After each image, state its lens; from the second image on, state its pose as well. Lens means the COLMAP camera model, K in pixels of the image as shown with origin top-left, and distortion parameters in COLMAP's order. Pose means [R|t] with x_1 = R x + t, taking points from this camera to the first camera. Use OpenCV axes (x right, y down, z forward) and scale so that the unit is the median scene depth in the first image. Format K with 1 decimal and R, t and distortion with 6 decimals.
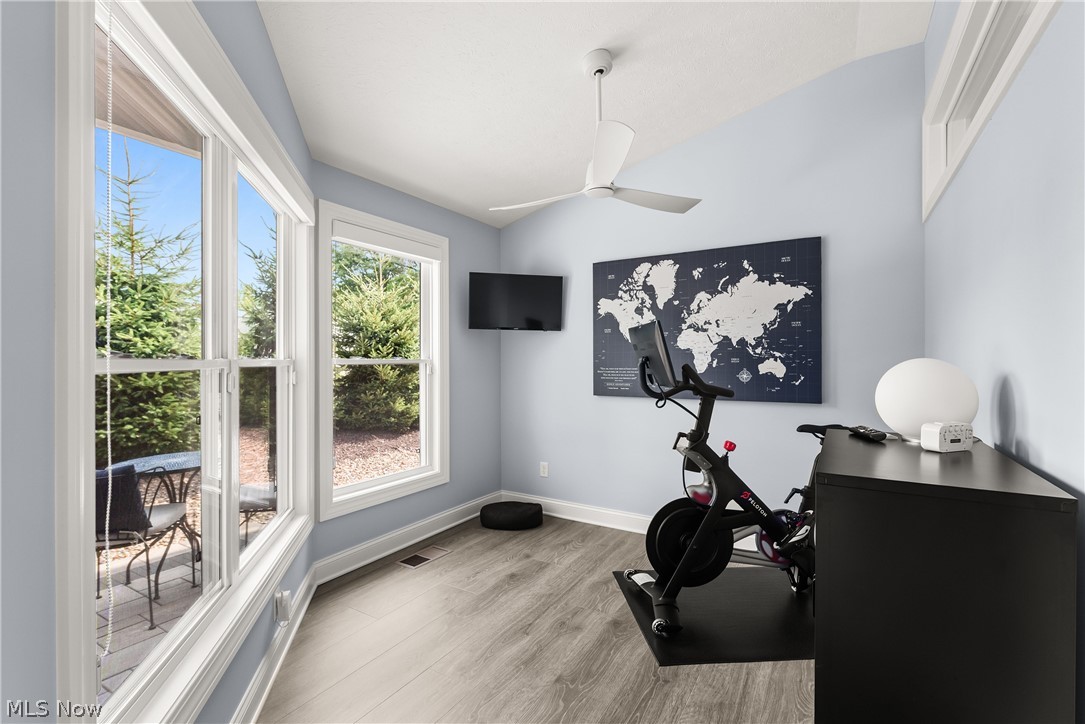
lens RADIAL K [[496.5, 0, 542.5], [0, 496.5, 362.0], [0, 0, 1]] dist [0.001195, 0.000031]
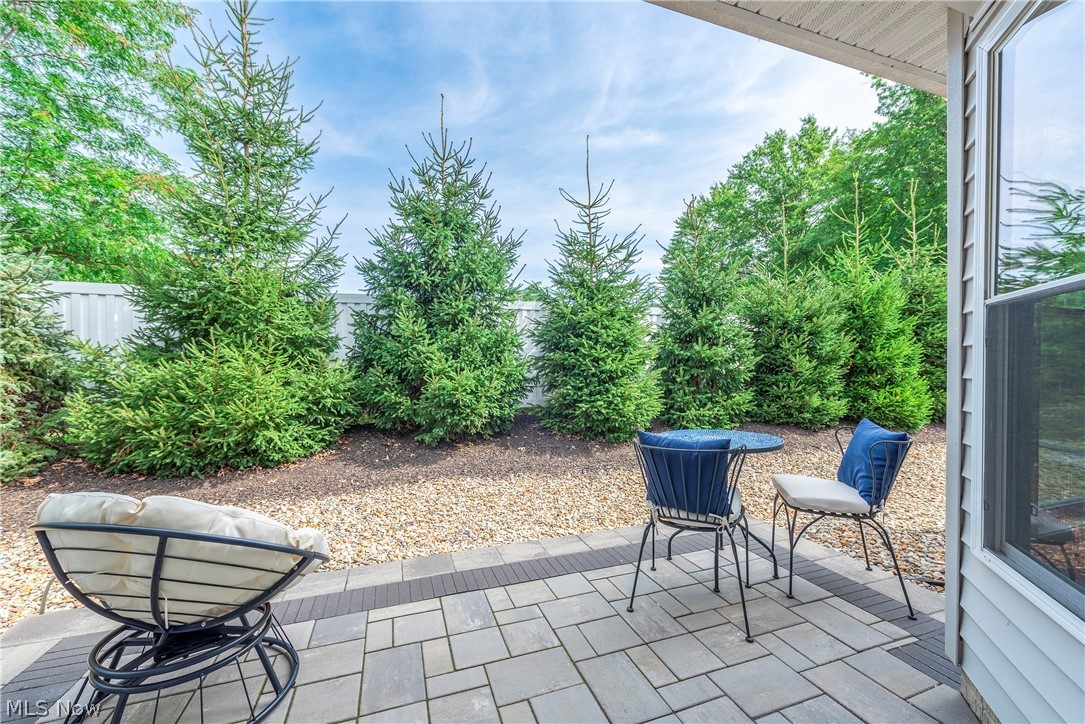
lens RADIAL K [[435.1, 0, 541.4], [0, 435.1, 366.5], [0, 0, 1]] dist [0.003594, -0.000379]
pose [[0.768393, 0.007652, -0.639932, -0.198377], [-0.003789, 0.999965, 0.007408, 0.025849], [0.639967, -0.003267, 0.768396, 0.075538]]
